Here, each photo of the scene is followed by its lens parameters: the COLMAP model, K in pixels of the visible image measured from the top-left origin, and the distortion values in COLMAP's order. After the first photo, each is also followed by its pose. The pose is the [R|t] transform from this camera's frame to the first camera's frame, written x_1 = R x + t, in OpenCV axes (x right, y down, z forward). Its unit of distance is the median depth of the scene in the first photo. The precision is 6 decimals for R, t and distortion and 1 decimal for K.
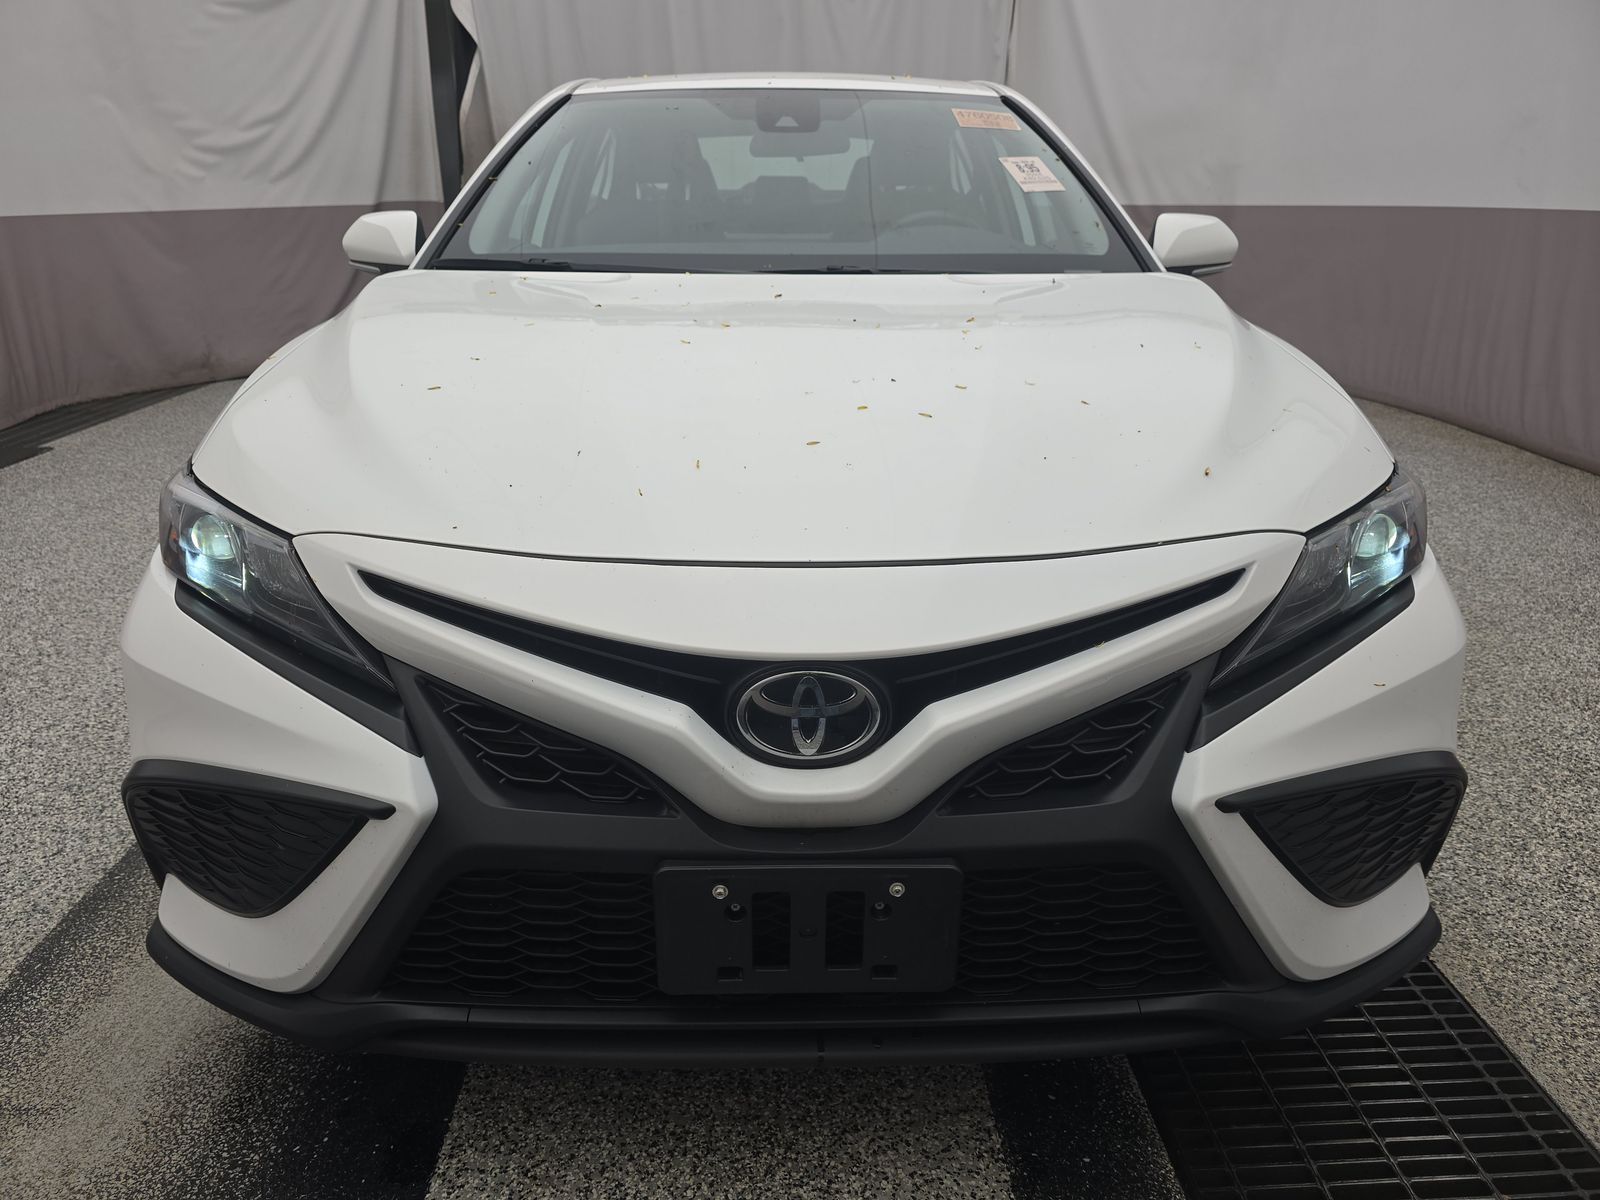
lens RADIAL K [[1143.9, 0, 800.0], [0, 1143.9, 600.0], [0, 0, 1]] dist [-0.001721, -0.004201]
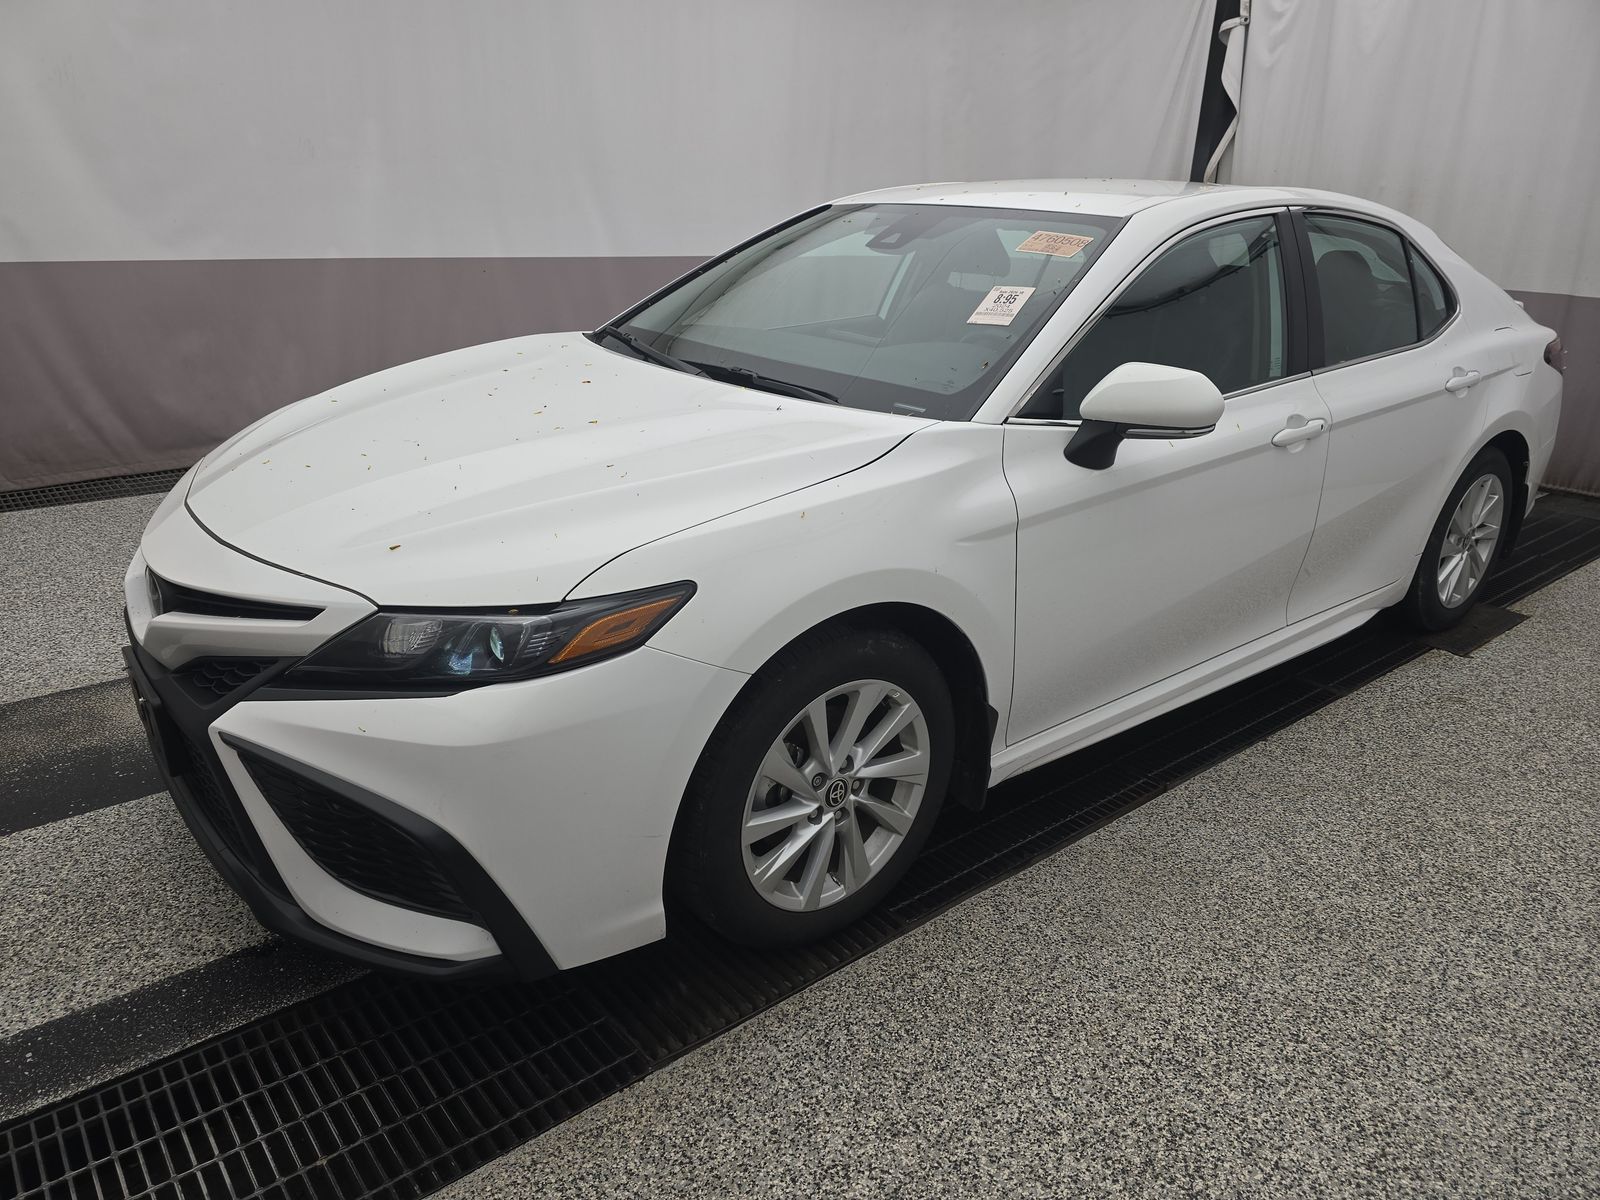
lens RADIAL K [[1103.0, 0, 718.6], [0, 1103.0, 550.7], [0, 0, 1]] dist [0.003790, -0.001964]
pose [[0.584097, 0.272095, -0.764719, 1.409682], [-0.303605, 0.946989, 0.105053, -0.323136], [0.752765, 0.170811, 0.635743, 0.384503]]
